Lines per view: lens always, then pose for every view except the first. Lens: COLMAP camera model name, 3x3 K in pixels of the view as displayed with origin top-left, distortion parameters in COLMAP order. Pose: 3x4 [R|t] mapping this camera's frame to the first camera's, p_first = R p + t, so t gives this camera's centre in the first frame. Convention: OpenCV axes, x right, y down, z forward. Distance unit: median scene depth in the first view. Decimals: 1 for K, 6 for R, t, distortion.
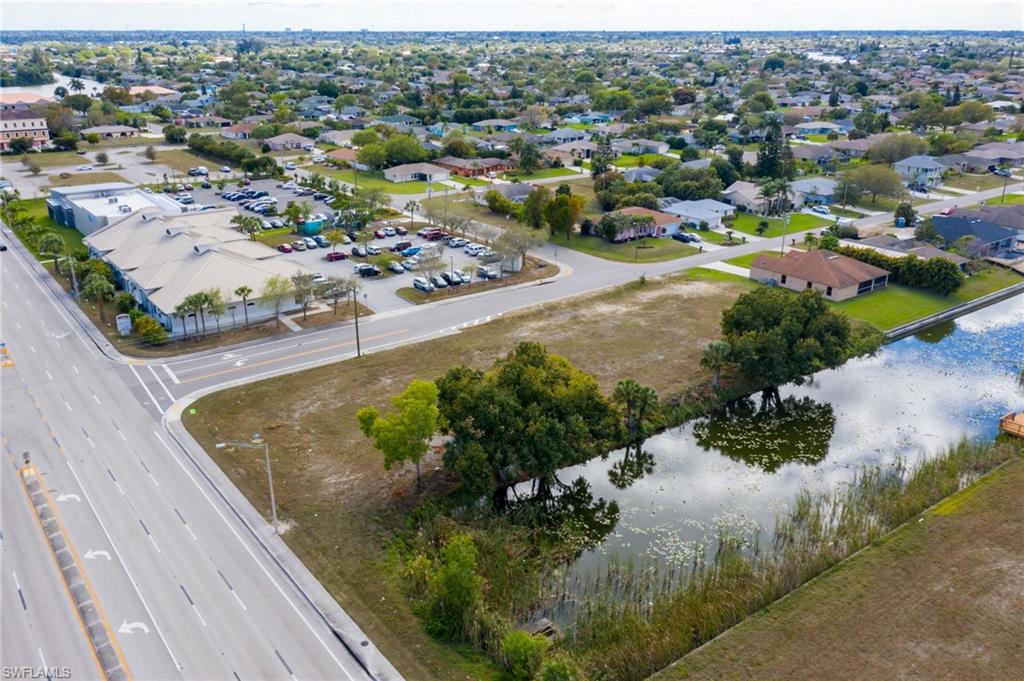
lens RADIAL K [[846.9, 0, 483.5], [0, 846.9, 341.7], [0, 0, 1]] dist [0.000476, 0.012648]
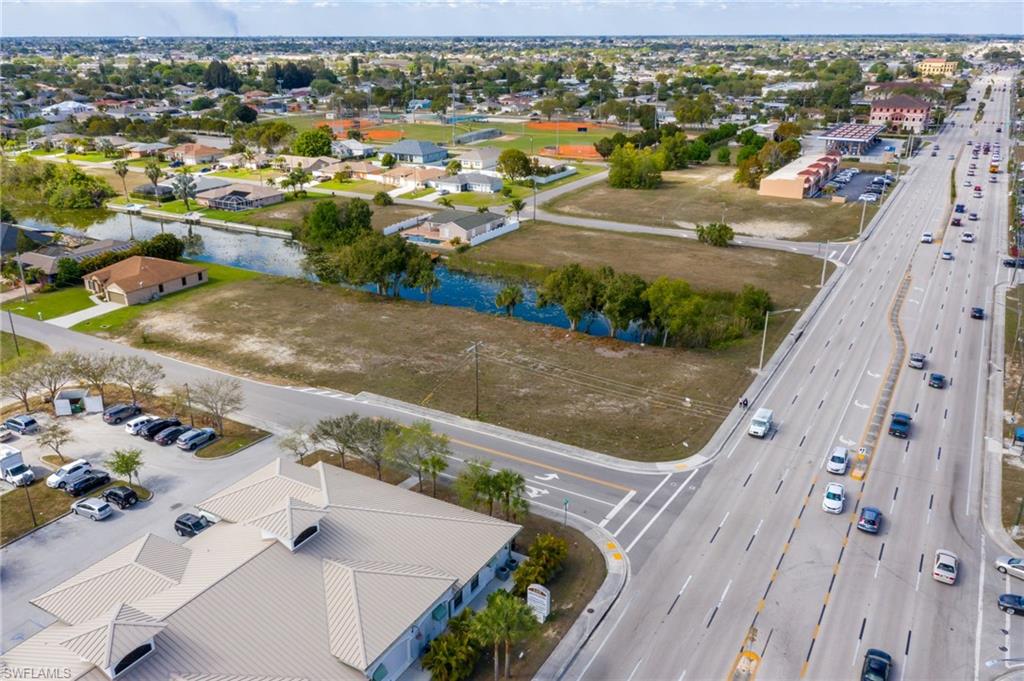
lens RADIAL K [[820.2, 0, 493.7], [0, 820.2, 342.3], [0, 0, 1]] dist [0.000167, 0.007991]
pose [[-0.402611, -0.321837, 0.856928, -0.705181], [0.318802, 0.828243, 0.460847, -0.358440], [-0.858061, 0.458732, -0.230858, 0.928335]]
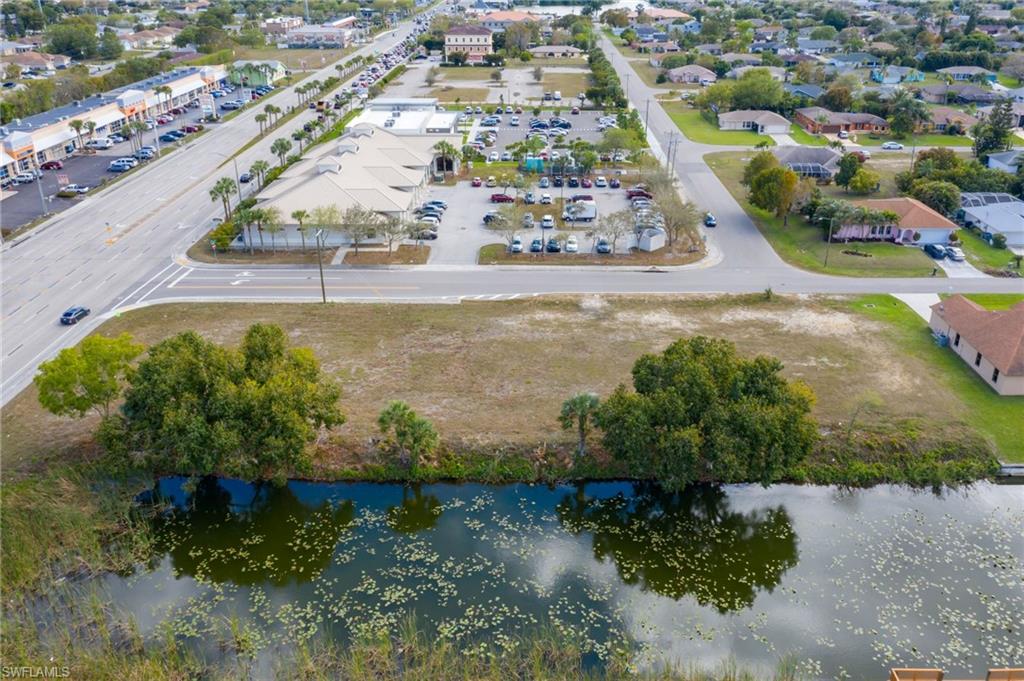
lens RADIAL K [[855.2, 0, 521.0], [0, 855.2, 313.4], [0, 0, 1]] dist [0.004524, 0.009113]
pose [[0.801171, 0.233517, -0.550994, 0.451446], [-0.207917, 0.971985, 0.109617, -0.097862], [0.561155, 0.026739, 0.827279, 0.267826]]
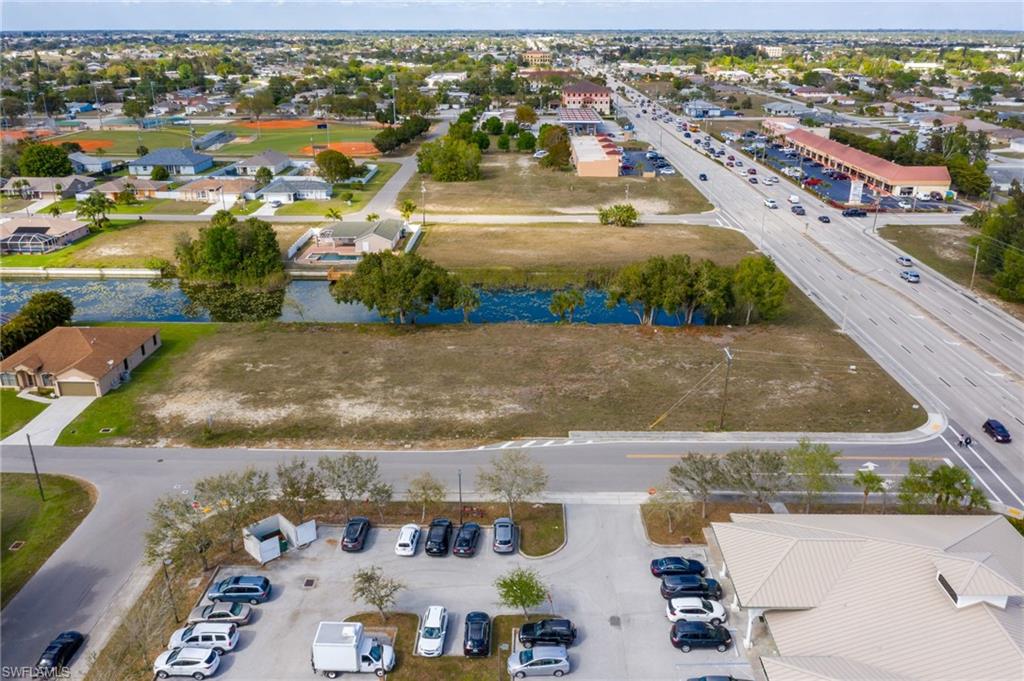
lens RADIAL K [[807.0, 0, 512.0], [0, 807.0, 340.5], [0, 0, 1]] dist [-0.001376, 0.008250]
pose [[-0.801463, -0.216415, 0.557514, -0.329106], [0.206589, 0.774653, 0.597690, -0.460214], [-0.561229, 0.594203, -0.576147, 1.231173]]
